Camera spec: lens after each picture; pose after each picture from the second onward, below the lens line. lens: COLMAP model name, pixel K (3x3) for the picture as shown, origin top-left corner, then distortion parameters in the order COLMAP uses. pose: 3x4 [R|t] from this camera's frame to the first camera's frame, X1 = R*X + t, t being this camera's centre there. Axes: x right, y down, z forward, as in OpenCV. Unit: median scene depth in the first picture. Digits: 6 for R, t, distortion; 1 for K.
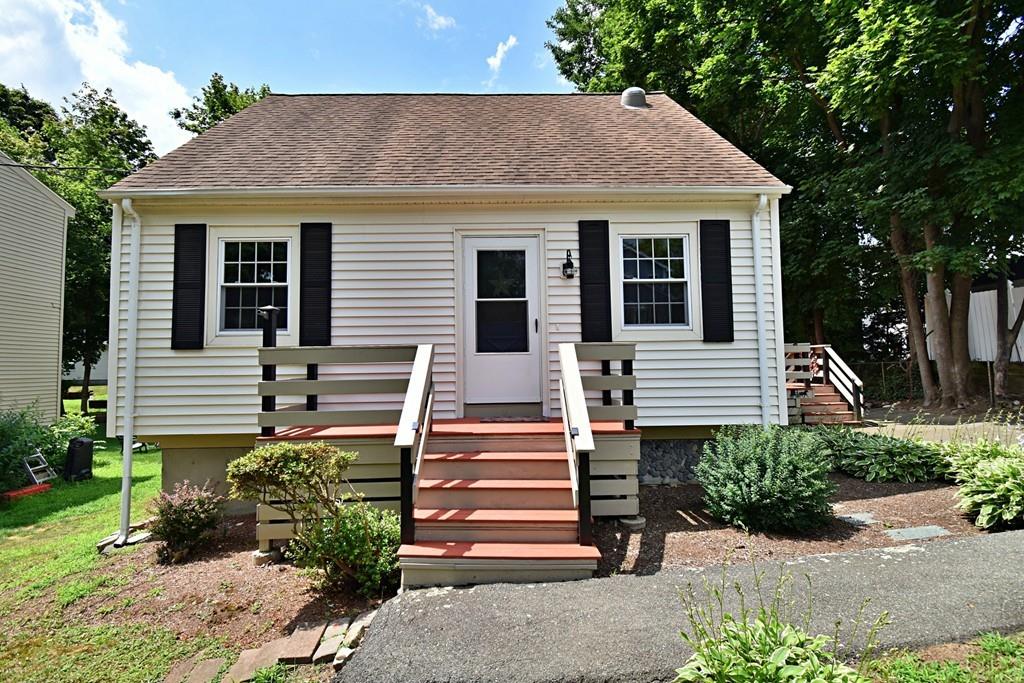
lens RADIAL K [[493.9, 0, 511.8], [0, 493.9, 342.6], [0, 0, 1]] dist [-0.004498, -0.004950]
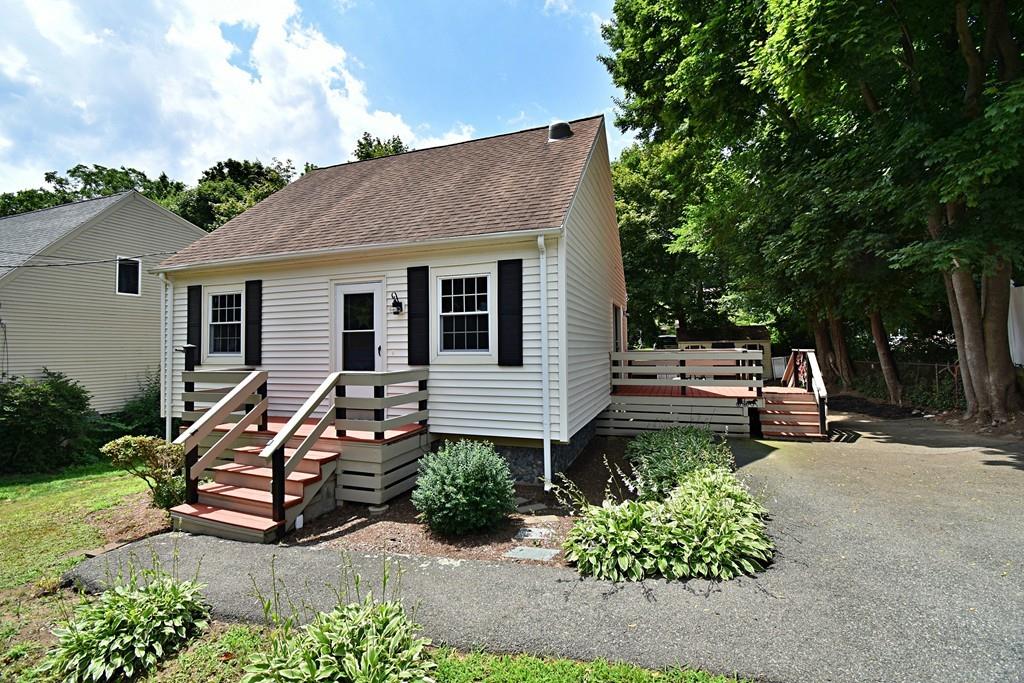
lens RADIAL K [[444.9, 0, 512.1], [0, 444.9, 342.0], [0, 0, 1]] dist [-0.005292, -0.000762]
pose [[0.935212, -0.001388, -0.354086, 0.789282], [0.016221, 0.999110, 0.038926, -0.097530], [0.353717, -0.042148, 0.934402, 0.027109]]
